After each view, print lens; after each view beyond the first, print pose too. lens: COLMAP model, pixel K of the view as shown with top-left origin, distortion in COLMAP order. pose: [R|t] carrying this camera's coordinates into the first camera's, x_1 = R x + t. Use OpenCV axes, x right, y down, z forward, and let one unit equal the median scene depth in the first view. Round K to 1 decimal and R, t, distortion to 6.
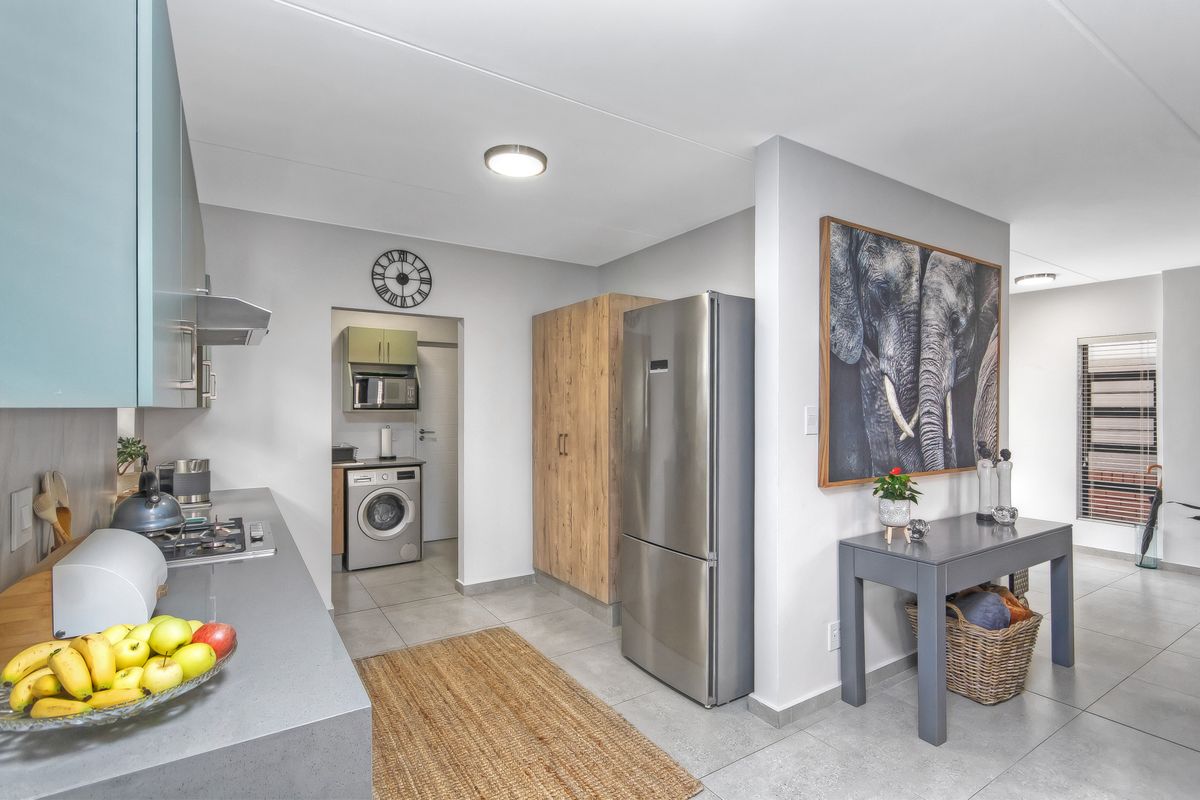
lens RADIAL K [[564.9, 0, 602.6], [0, 564.9, 416.8], [0, 0, 1]] dist [0.005721, 0.000957]
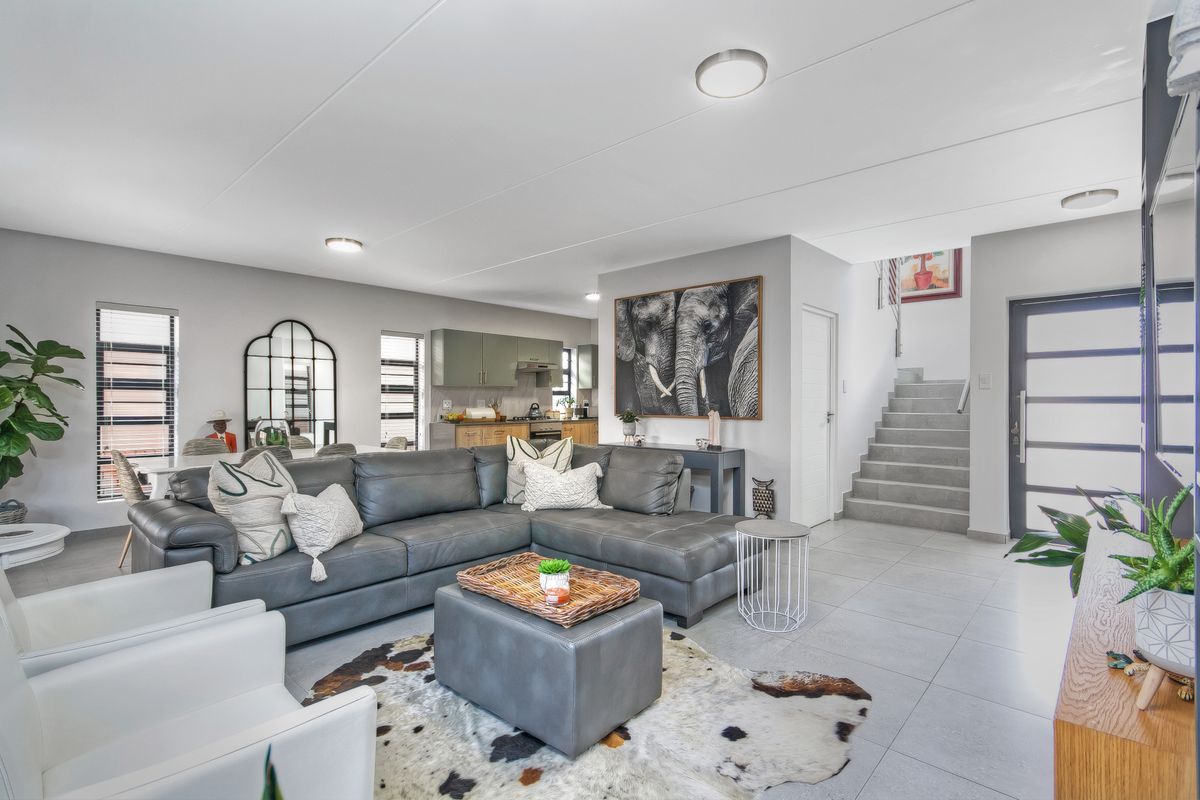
lens RADIAL K [[564.9, 0, 602.6], [0, 564.9, 416.8], [0, 0, 1]] dist [0.005721, 0.000957]
pose [[0.239252, 0.035768, -0.970299, 2.357286], [-0.006443, 0.999358, 0.035251, 0.041517], [0.970936, -0.002182, 0.239328, 0.348460]]
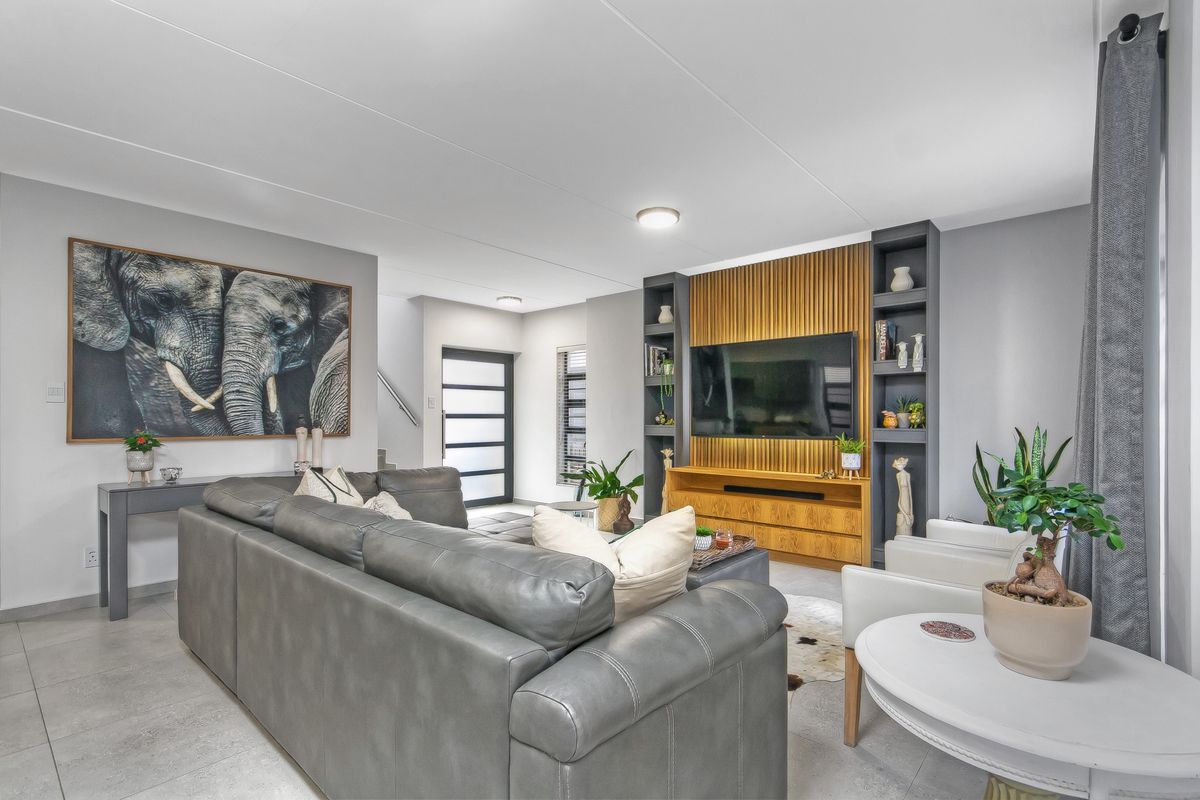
lens RADIAL K [[564.9, 0, 602.6], [0, 564.9, 416.8], [0, 0, 1]] dist [0.005721, 0.000957]
pose [[0.967674, 0.005762, 0.252139, 1.128092], [-0.003304, 0.999943, -0.010172, 0.065664], [-0.252183, 0.009010, 0.967638, -0.530714]]
